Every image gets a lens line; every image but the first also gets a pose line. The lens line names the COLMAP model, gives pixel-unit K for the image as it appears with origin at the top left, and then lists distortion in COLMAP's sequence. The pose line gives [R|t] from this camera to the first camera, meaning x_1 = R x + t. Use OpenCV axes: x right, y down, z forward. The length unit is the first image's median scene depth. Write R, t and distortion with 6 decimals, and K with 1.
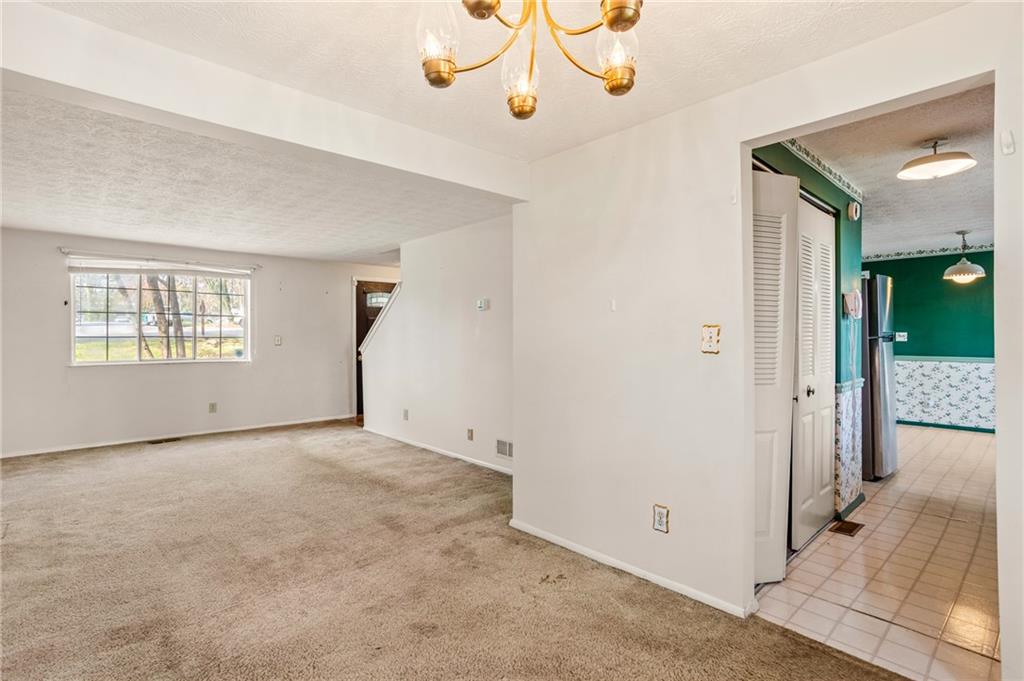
lens RADIAL K [[497.2, 0, 508.1], [0, 497.2, 331.4], [0, 0, 1]] dist [-0.048109, 0.031137]
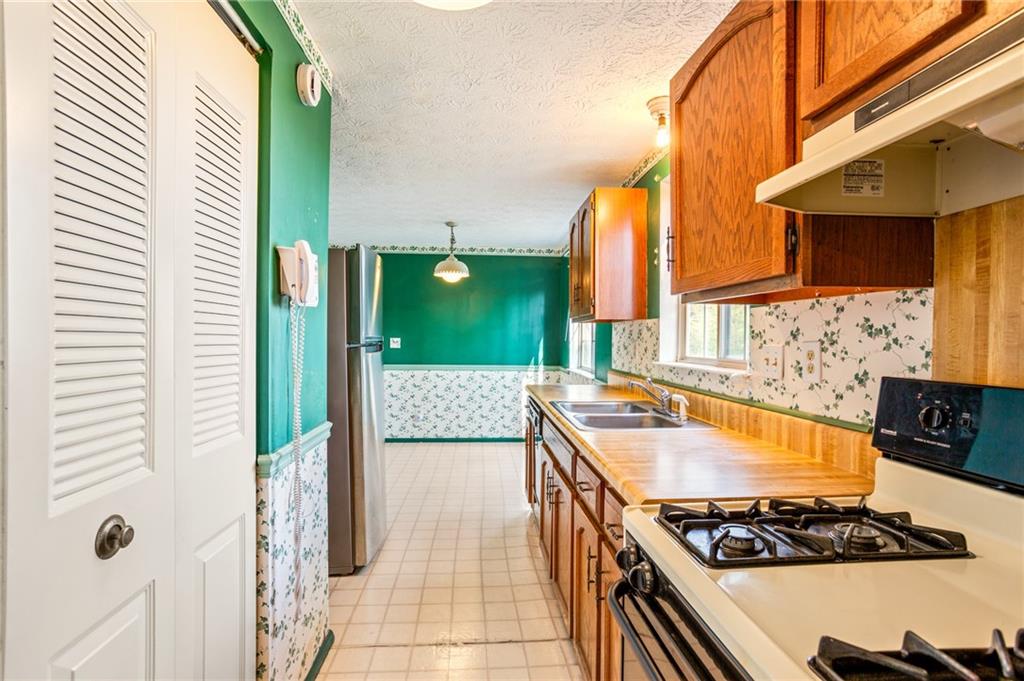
lens RADIAL K [[497.6, 0, 512.4], [0, 497.6, 348.7], [0, 0, 1]] dist [-0.047103, 0.034490]
pose [[0.620436, -0.007325, 0.784223, 0.368264], [-0.013077, 0.999721, 0.019684, 0.001433], [-0.784148, -0.022468, 0.620167, 0.438331]]
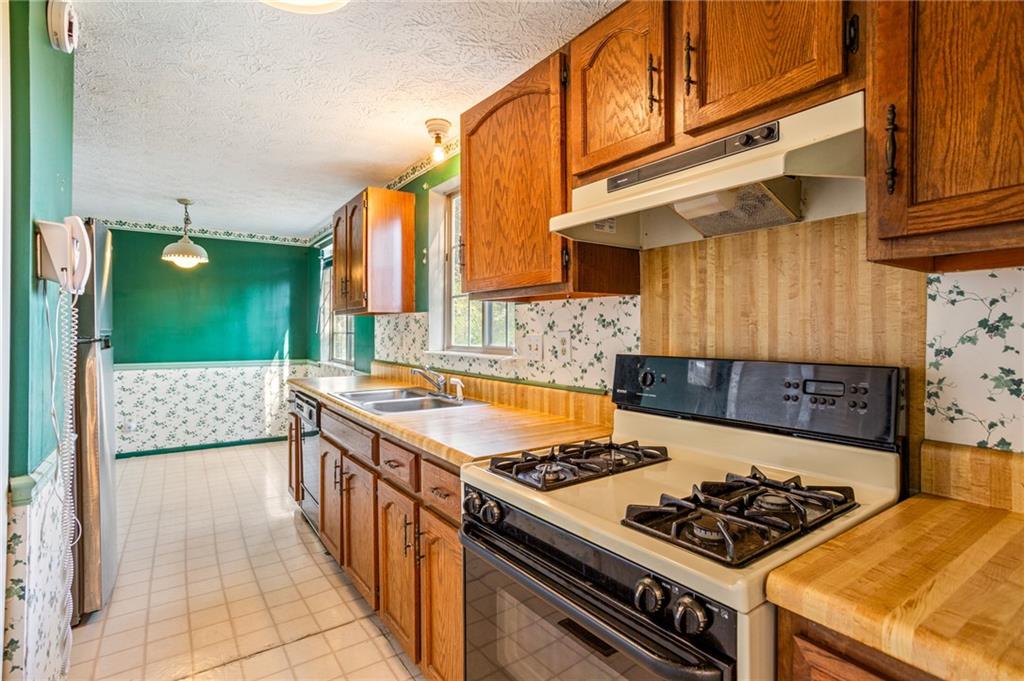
lens RADIAL K [[497.2, 0, 508.1], [0, 497.2, 331.4], [0, 0, 1]] dist [-0.048109, 0.031137]
pose [[0.140467, 0.004712, 0.990074, 0.296275], [-0.004512, 0.999981, -0.004120, 0.002734], [-0.990075, -0.003888, 0.140485, 0.474830]]
